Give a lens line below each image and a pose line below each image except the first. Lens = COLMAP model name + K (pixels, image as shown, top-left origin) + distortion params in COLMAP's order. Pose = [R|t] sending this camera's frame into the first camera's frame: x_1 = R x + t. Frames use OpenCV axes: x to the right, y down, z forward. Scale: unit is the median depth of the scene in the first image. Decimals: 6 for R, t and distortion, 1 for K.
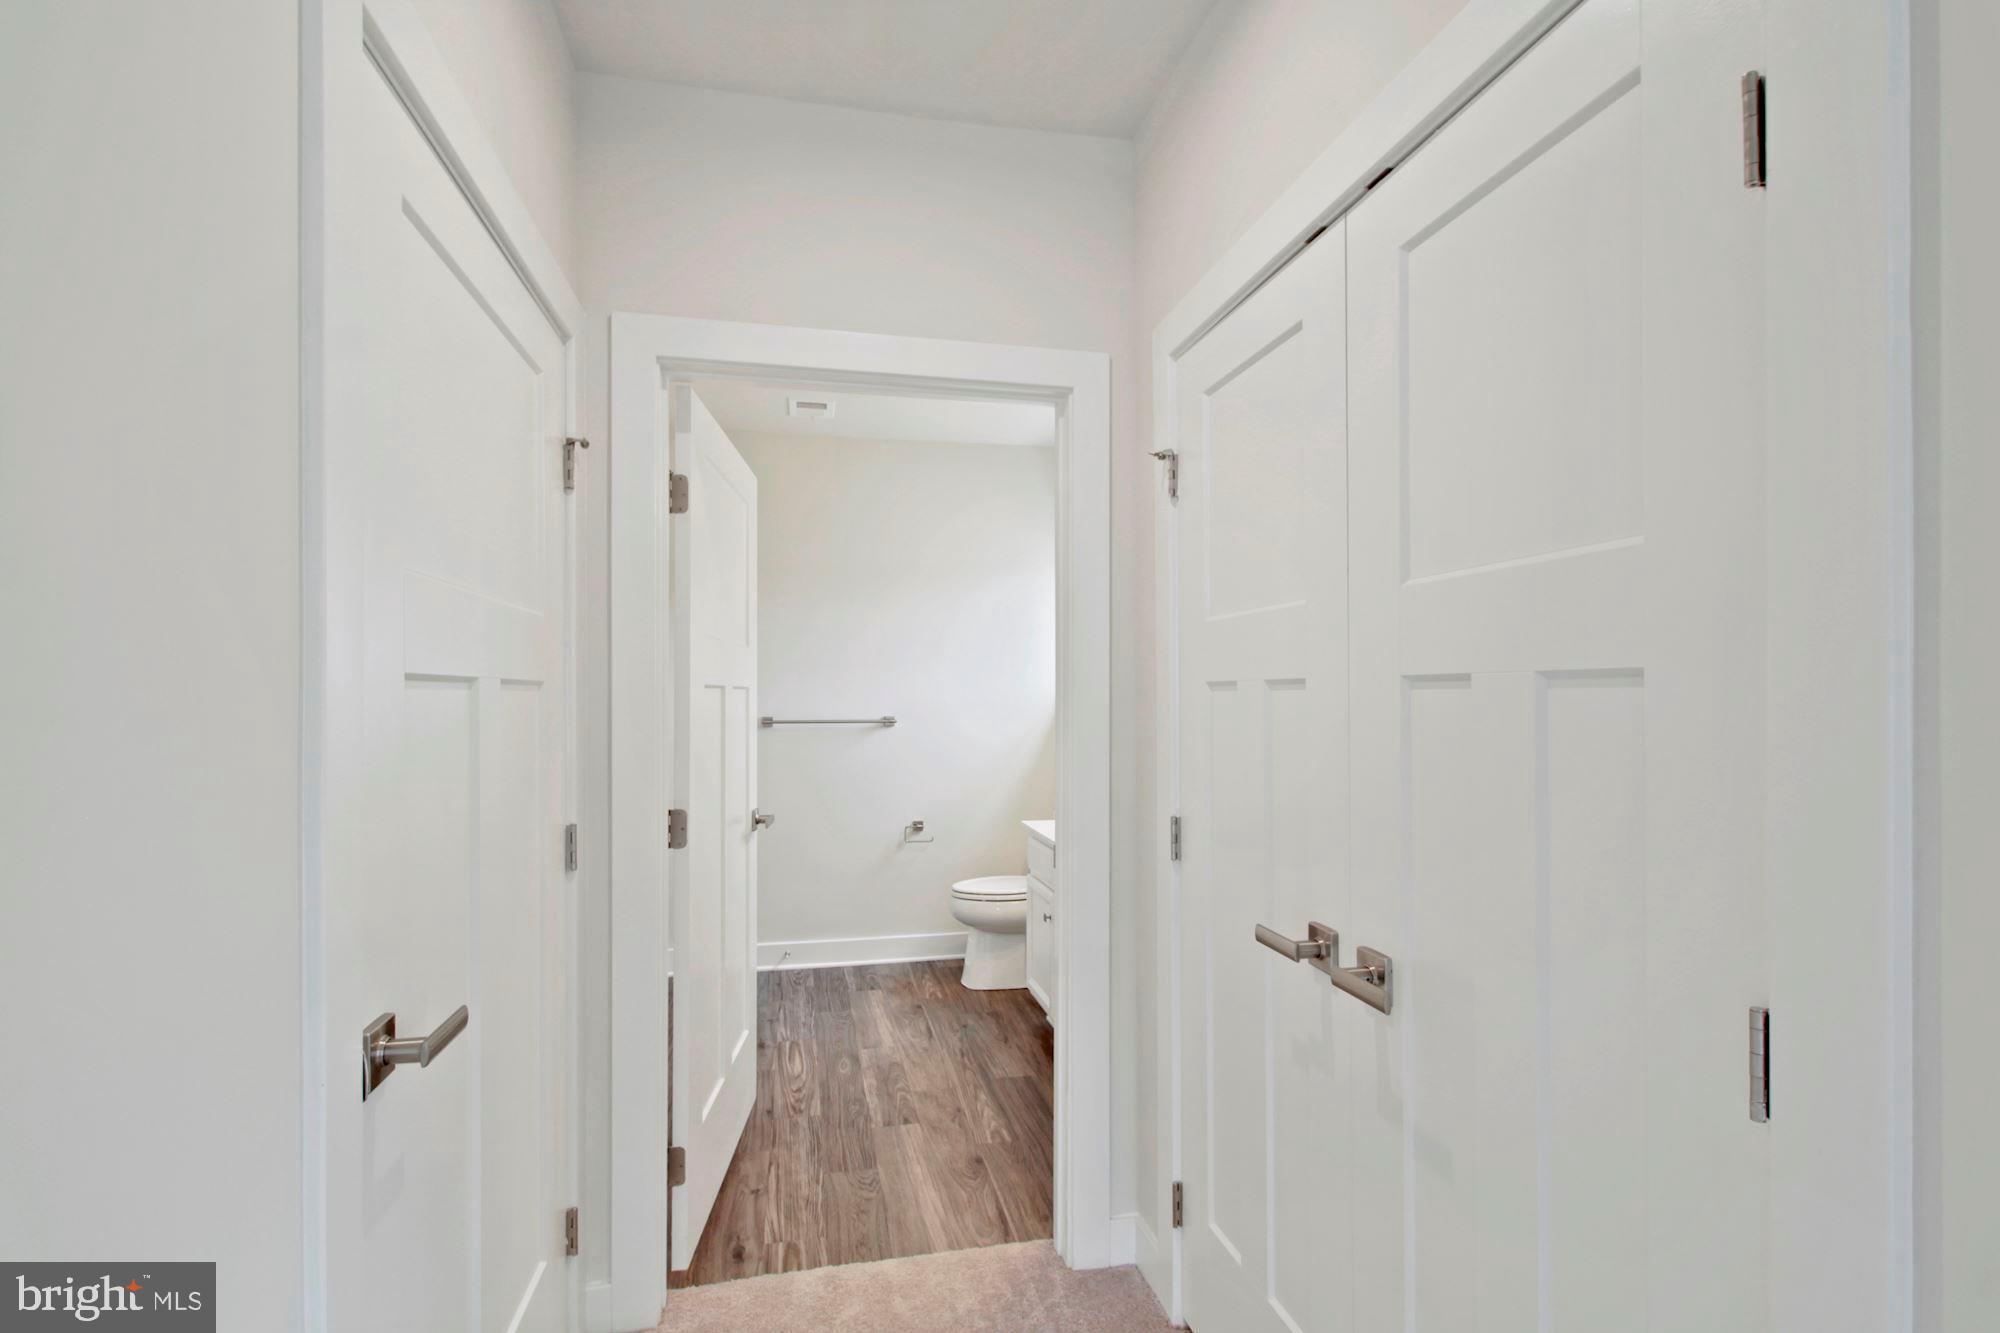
lens RADIAL K [[922.8, 0, 982.4], [0, 922.8, 694.5], [0, 0, 1]] dist [-0.000392, -0.000334]
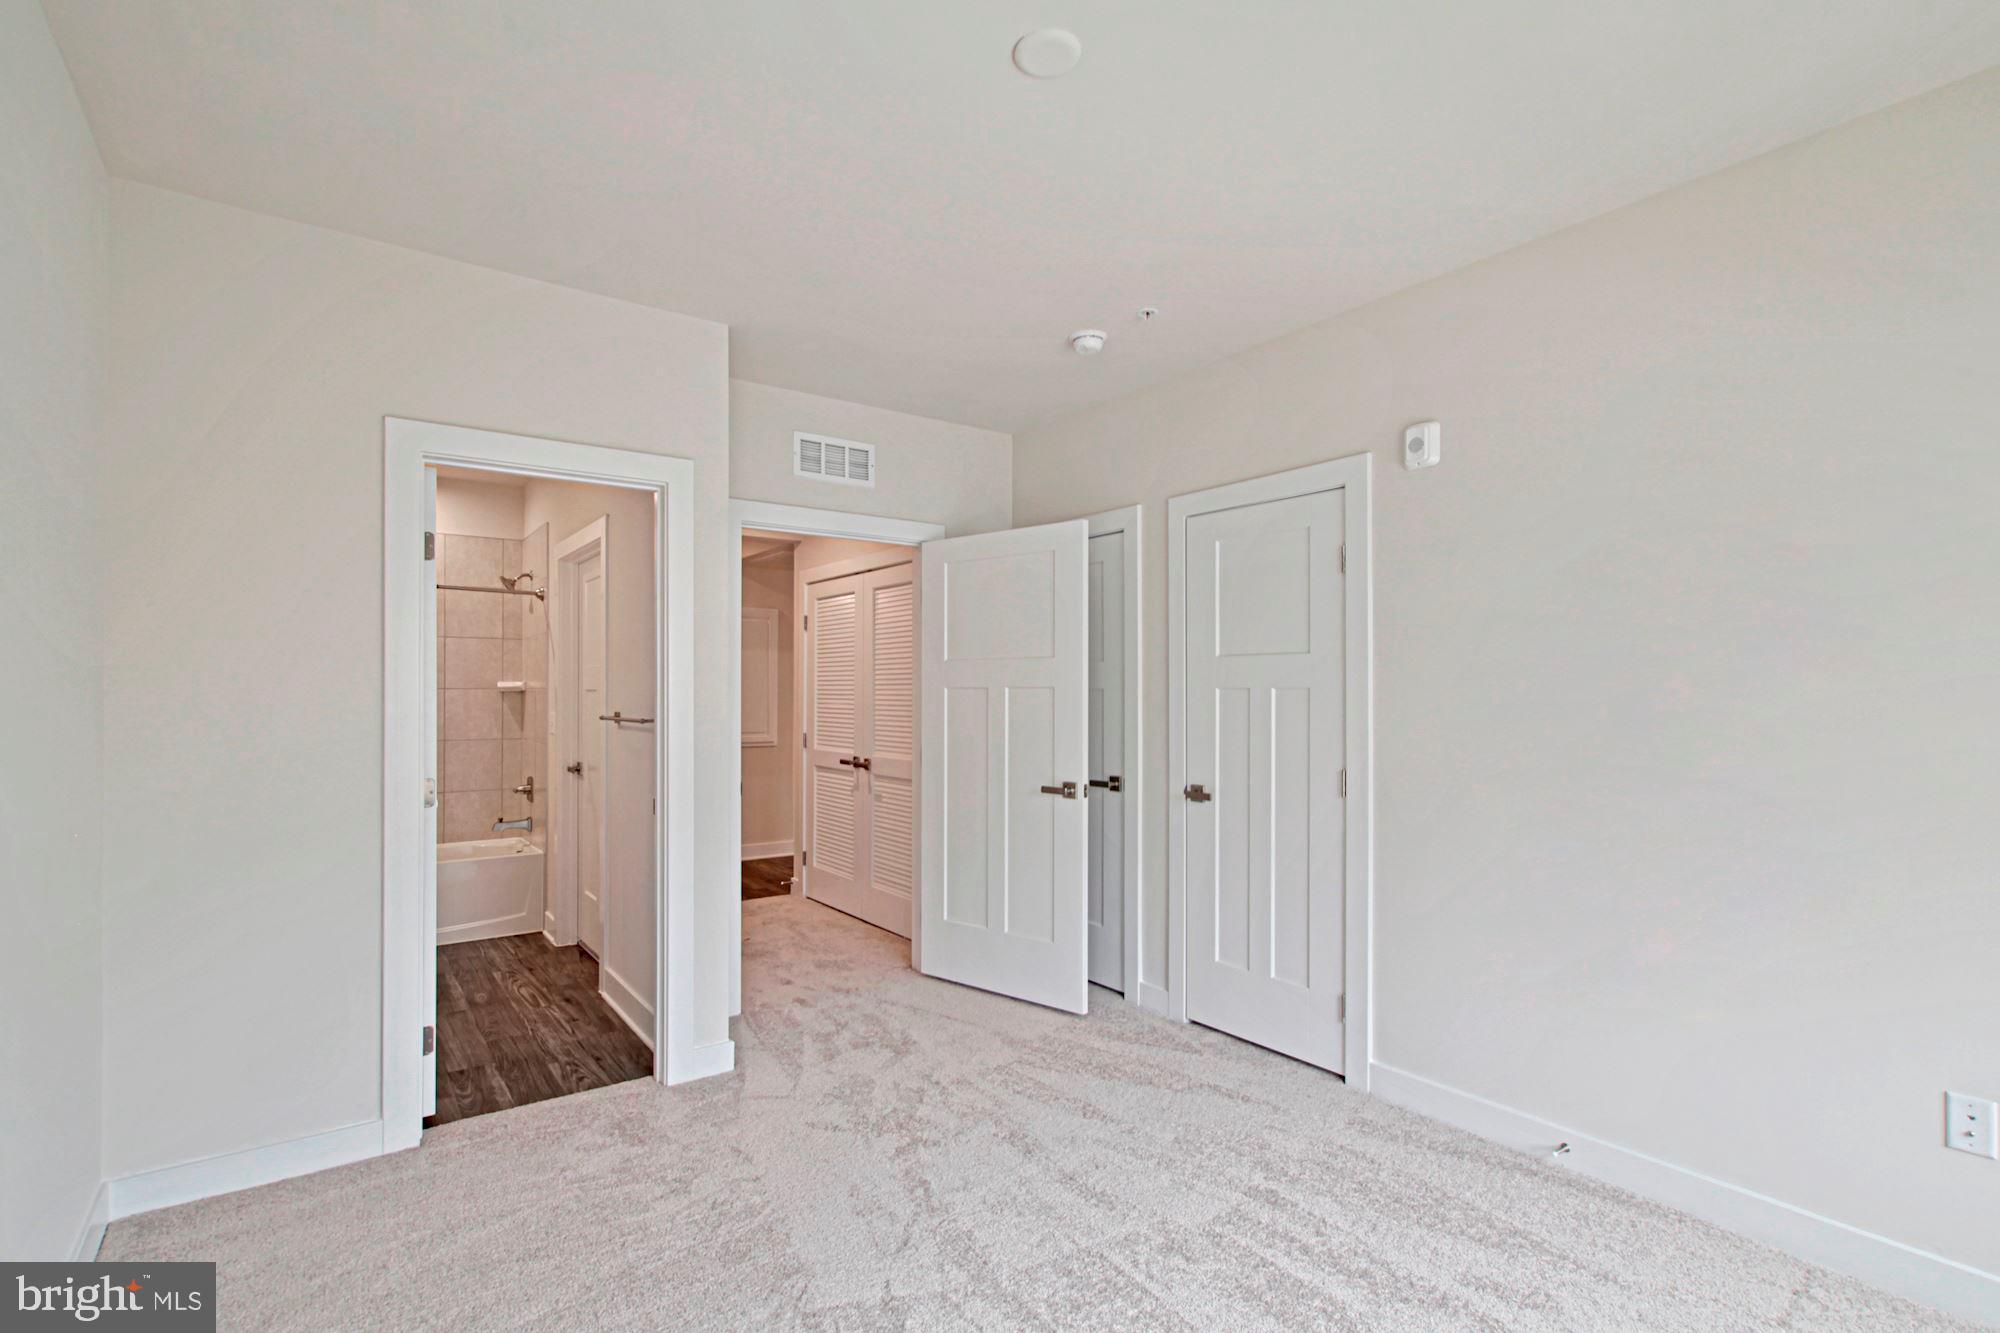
lens RADIAL K [[922.8, 0, 982.4], [0, 922.8, 694.5], [0, 0, 1]] dist [-0.000392, -0.000334]
pose [[-0.911152, 0.001343, -0.412068, -0.198635], [0.003433, 0.999985, -0.004331, 0.009190], [0.412056, -0.005361, -0.911143, 2.285424]]
